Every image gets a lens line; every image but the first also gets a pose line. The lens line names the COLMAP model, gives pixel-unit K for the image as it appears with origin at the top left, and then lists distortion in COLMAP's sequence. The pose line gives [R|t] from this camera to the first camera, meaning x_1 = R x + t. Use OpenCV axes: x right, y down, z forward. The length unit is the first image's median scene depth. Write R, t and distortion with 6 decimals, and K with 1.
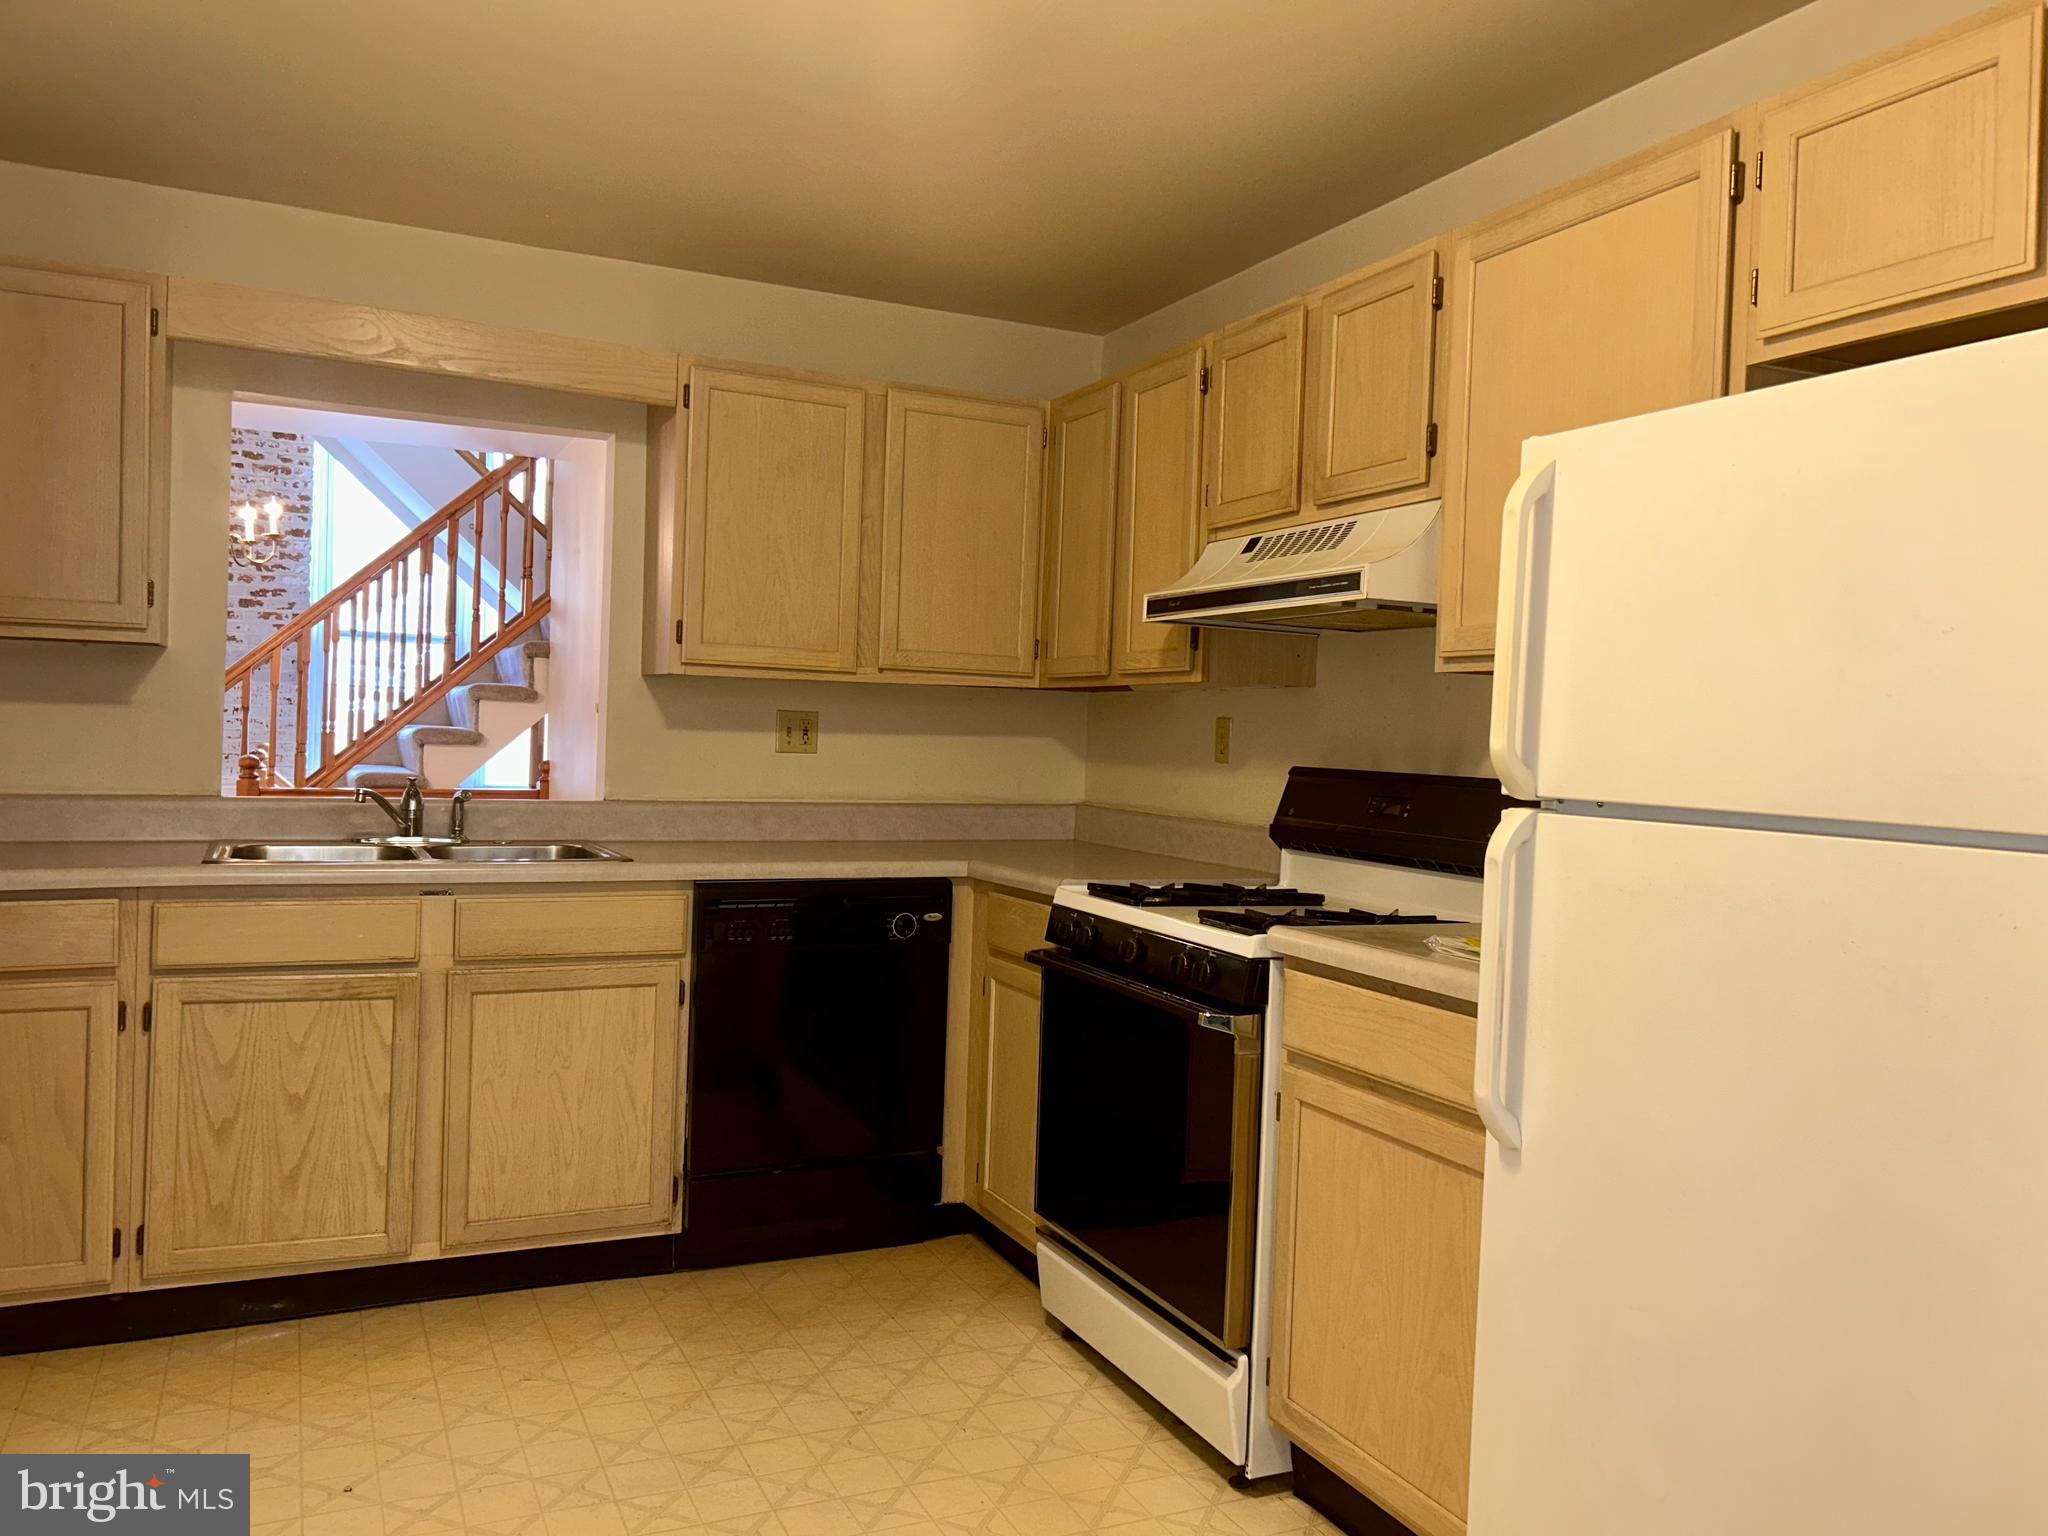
lens RADIAL K [[1547.6, 0, 1024.0], [0, 1547.6, 768.0], [0, 0, 1]] dist [0.056749, -0.067398]
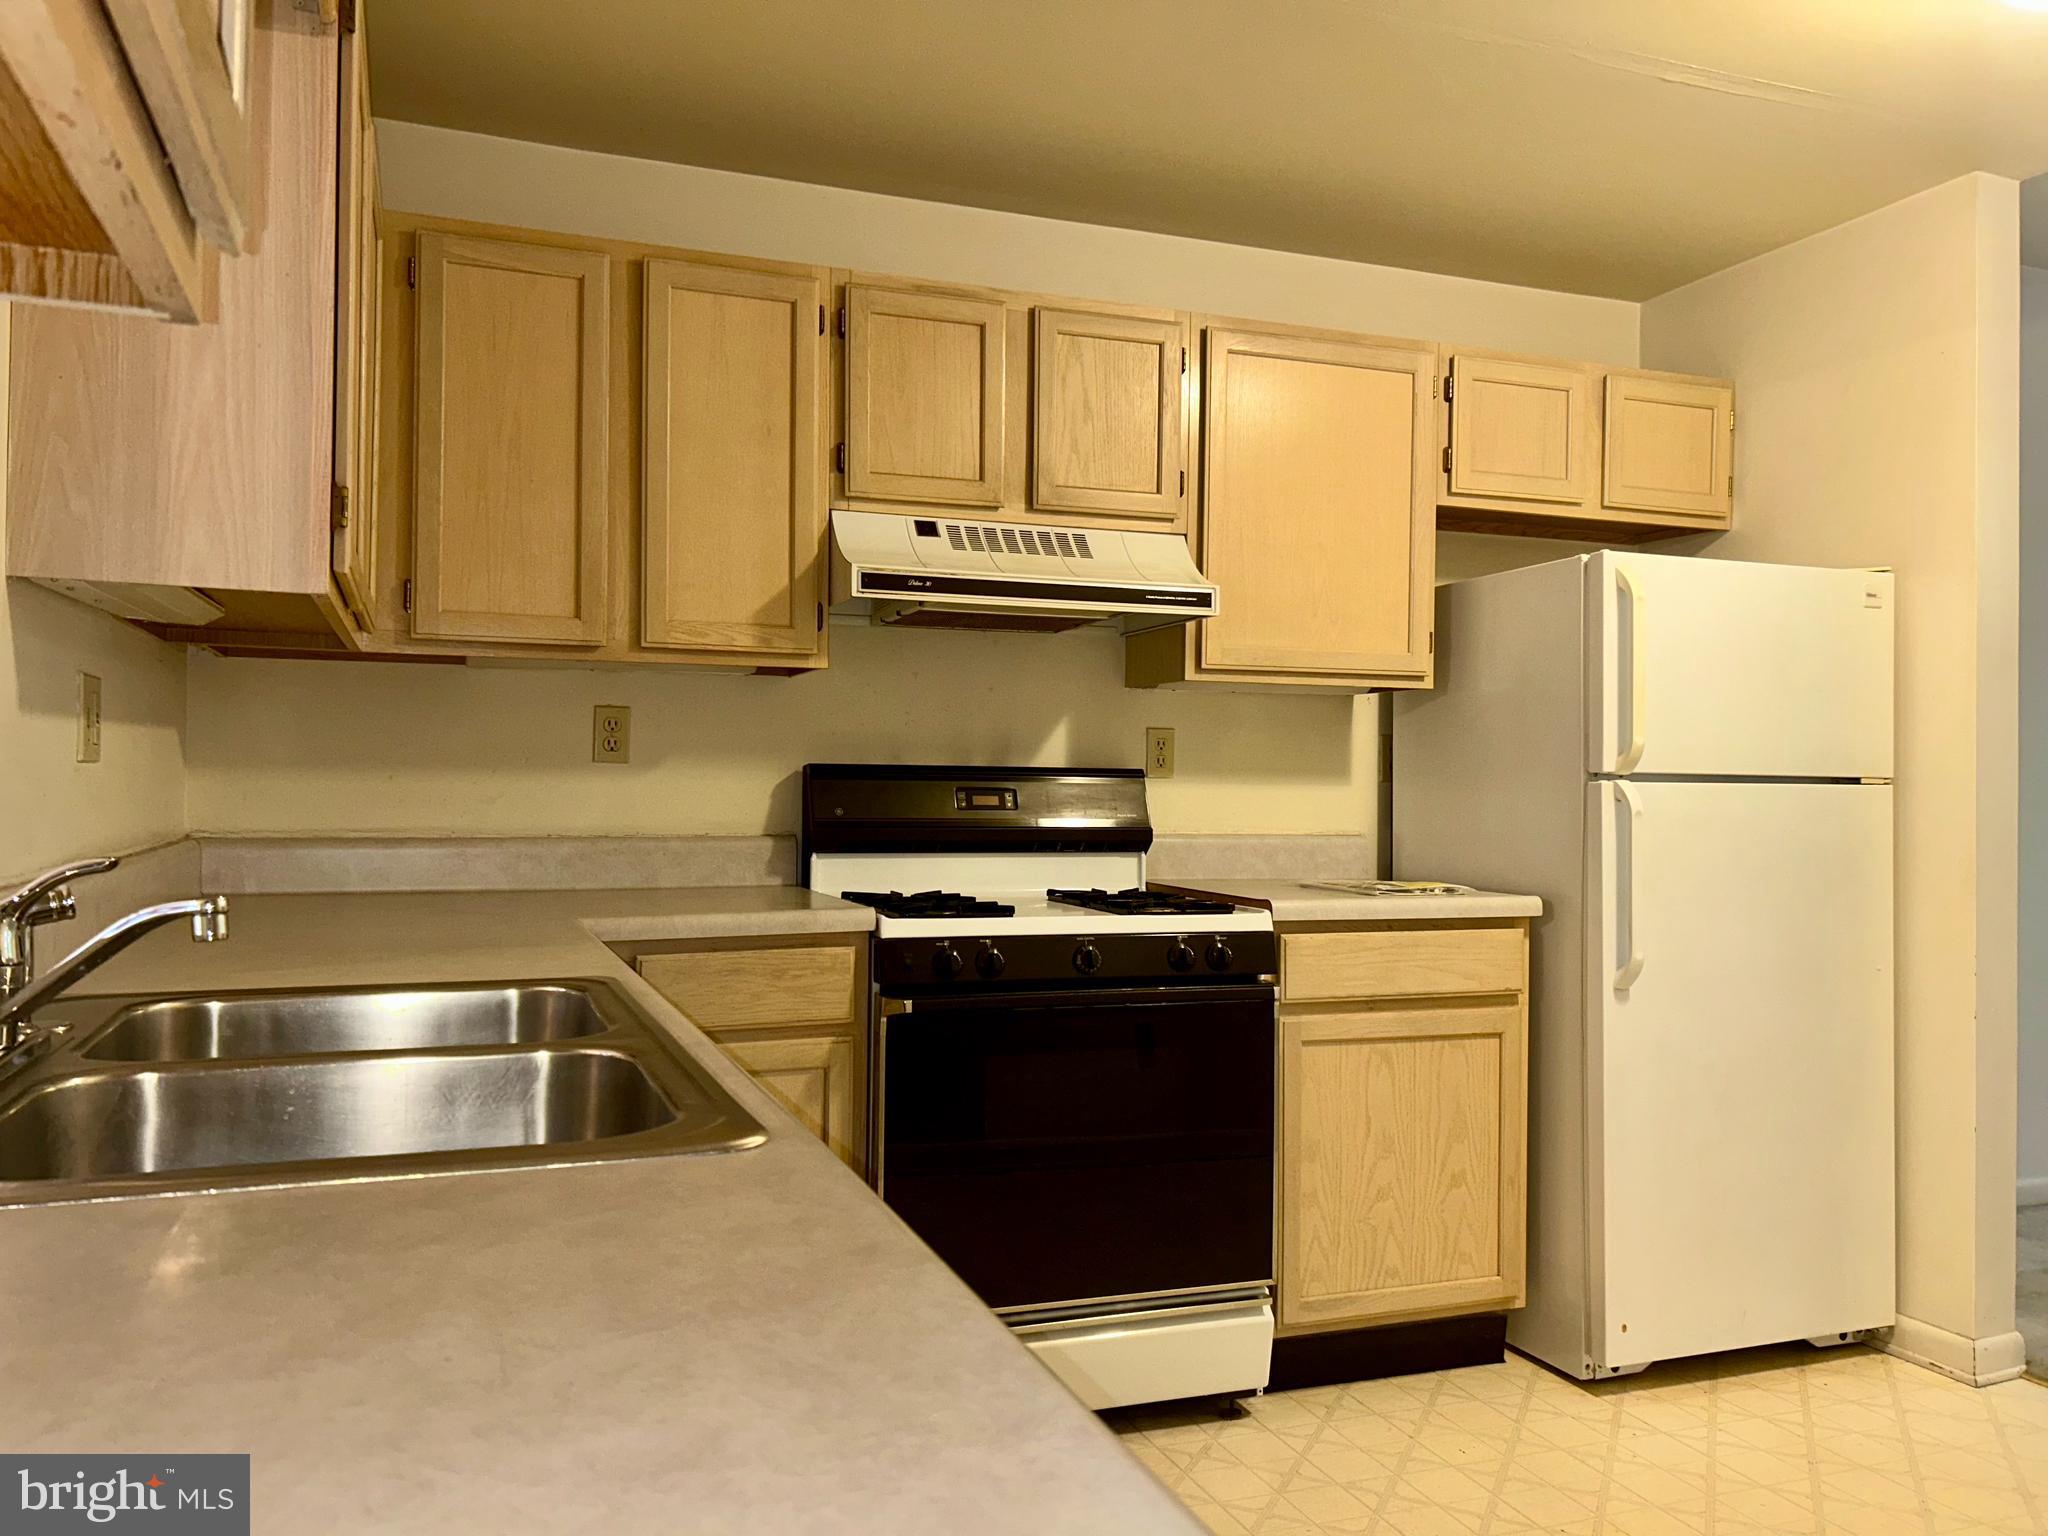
lens RADIAL K [[1505.6, 0, 1012.3], [0, 1505.6, 769.7], [0, 0, 1]] dist [0.062031, -0.108585]
pose [[0.091627, -0.025949, 0.995455, -1.017915], [0.014199, 0.999593, 0.024750, -0.025446], [-0.995692, 0.011867, 0.091958, 1.154382]]
